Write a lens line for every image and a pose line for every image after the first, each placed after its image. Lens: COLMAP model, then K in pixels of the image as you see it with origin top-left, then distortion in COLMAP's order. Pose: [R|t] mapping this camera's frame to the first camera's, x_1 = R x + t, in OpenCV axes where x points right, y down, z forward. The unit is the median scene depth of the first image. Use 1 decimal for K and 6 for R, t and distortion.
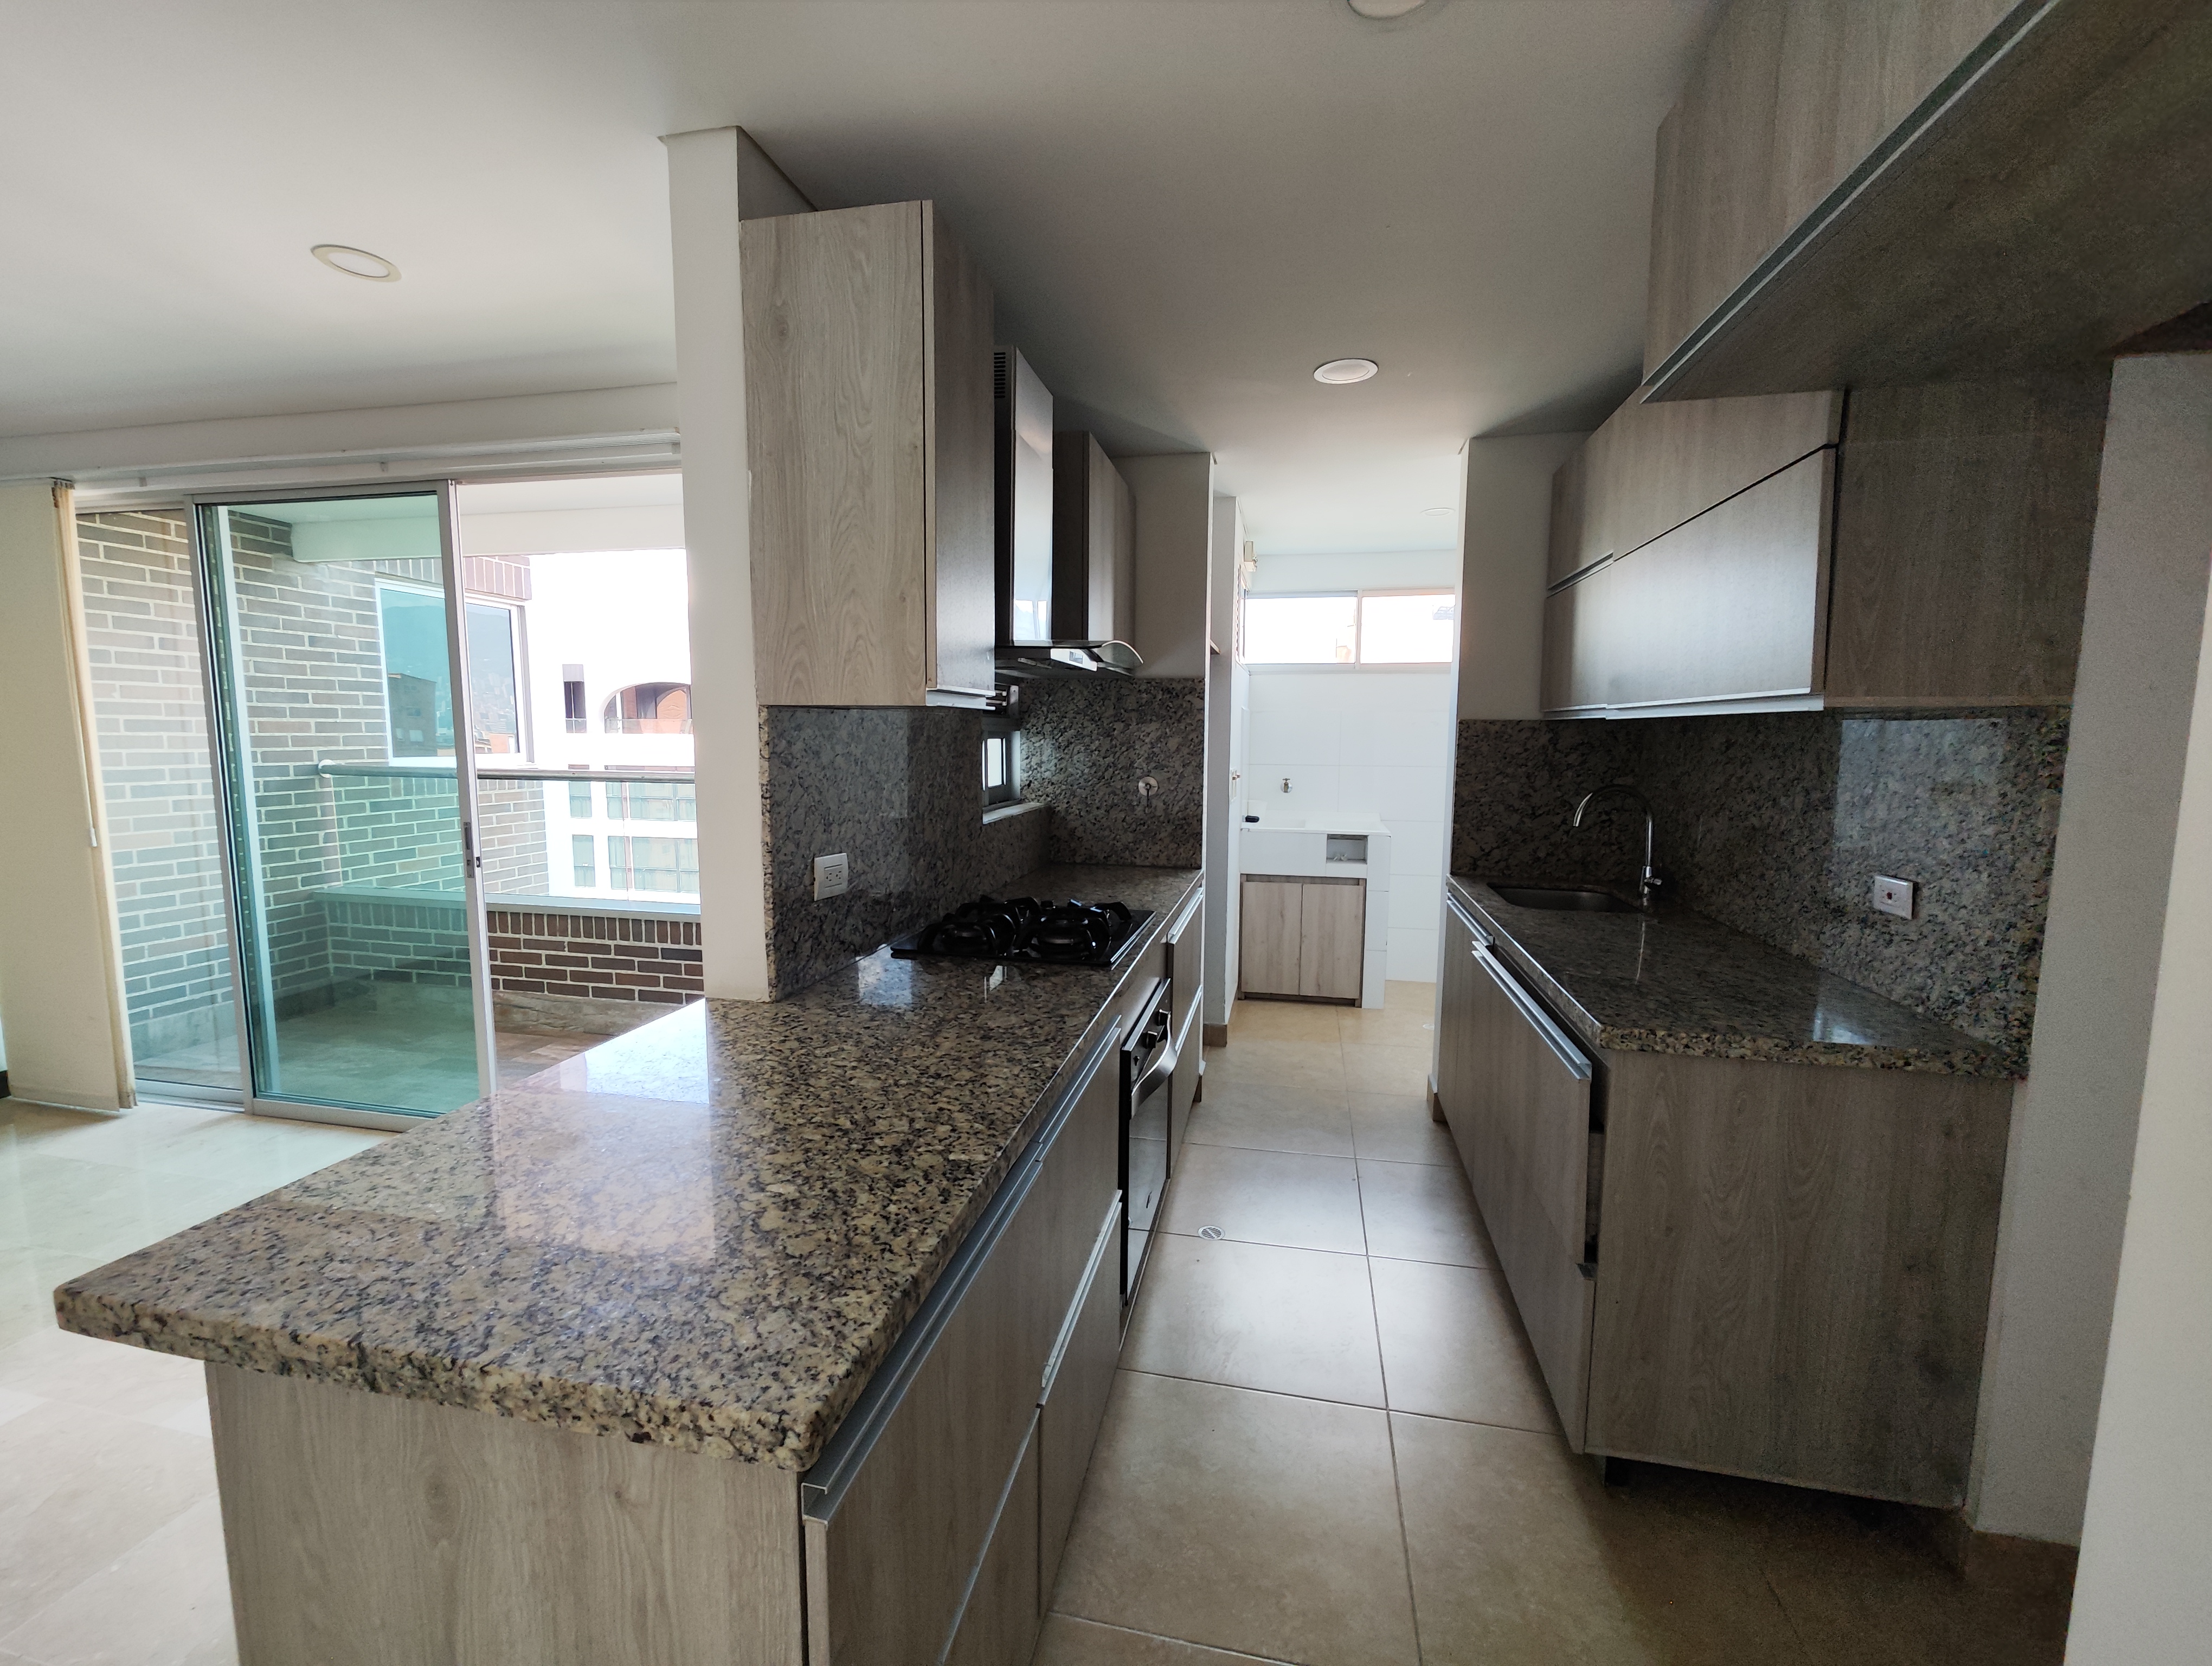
lens RADIAL K [[919.7, 0, 1100.8], [0, 919.7, 830.7], [0, 0, 1]] dist [-0.002534, 0.002552]
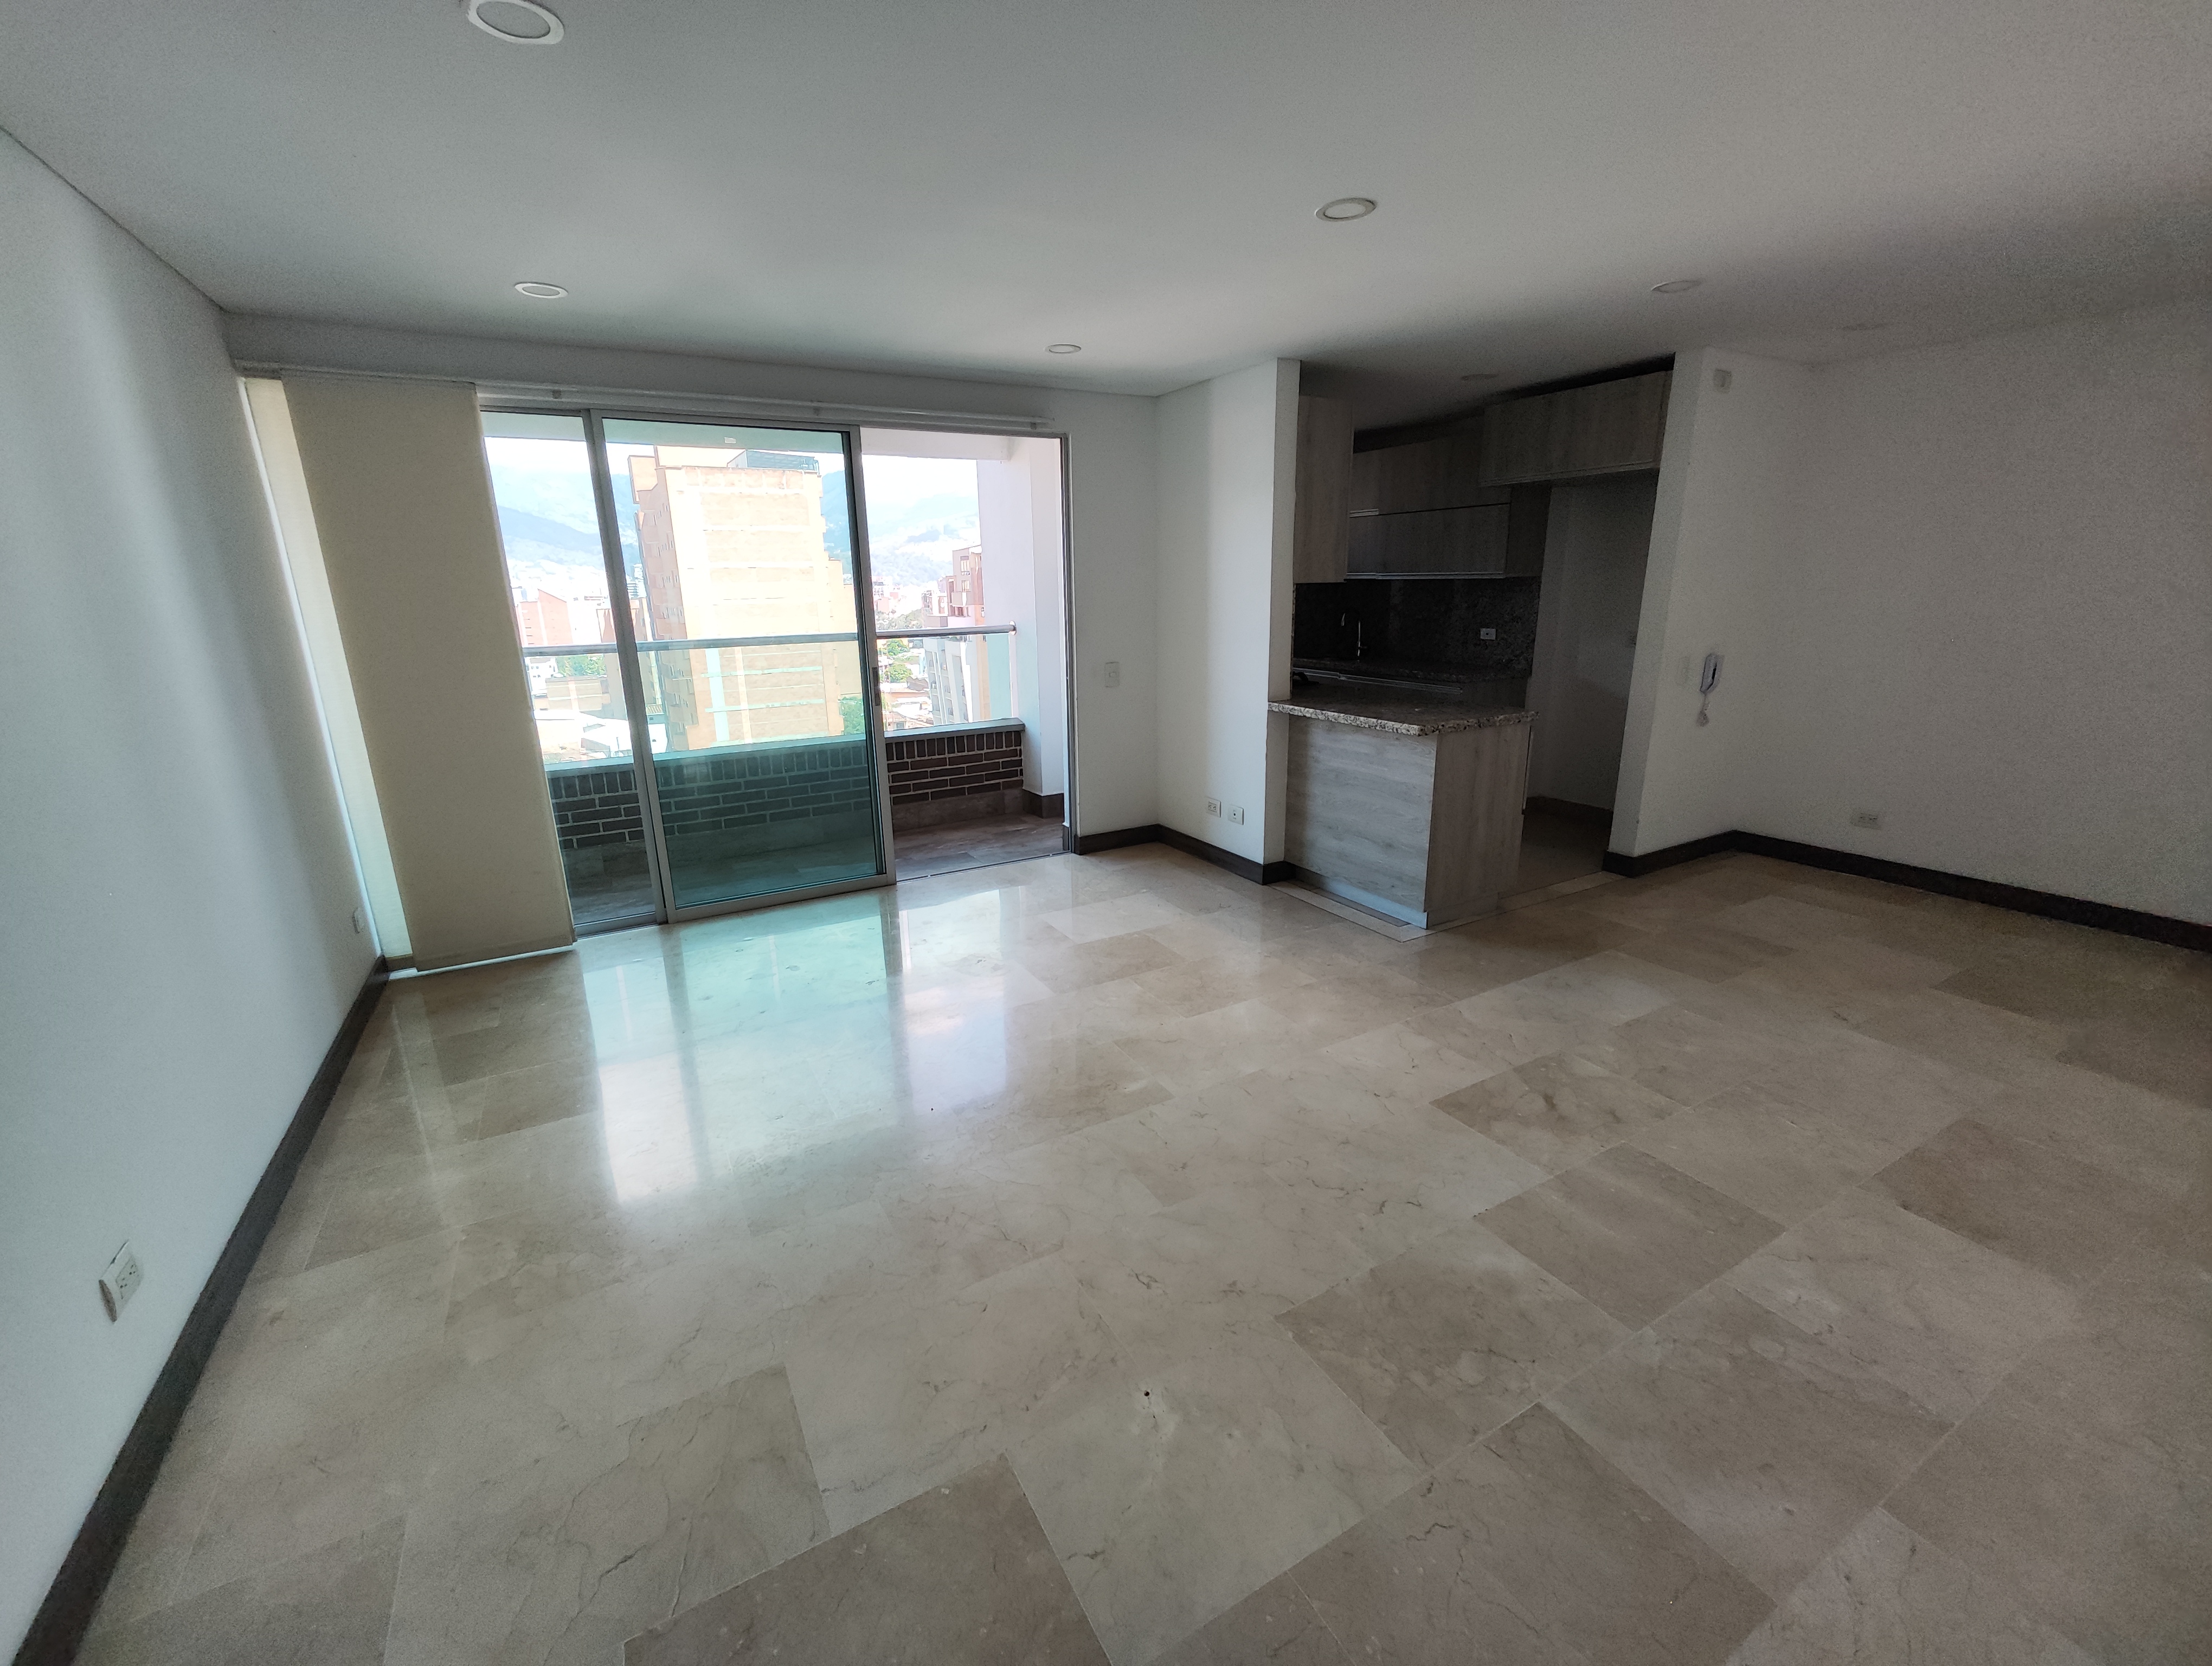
lens RADIAL K [[919.7, 0, 1100.8], [0, 919.7, 830.7], [0, 0, 1]] dist [-0.002534, 0.002552]
pose [[0.746956, -0.194522, 0.635782, -2.032390], [0.096009, 0.977779, 0.186362, 0.009560], [-0.657905, -0.078163, 0.749033, -0.519483]]
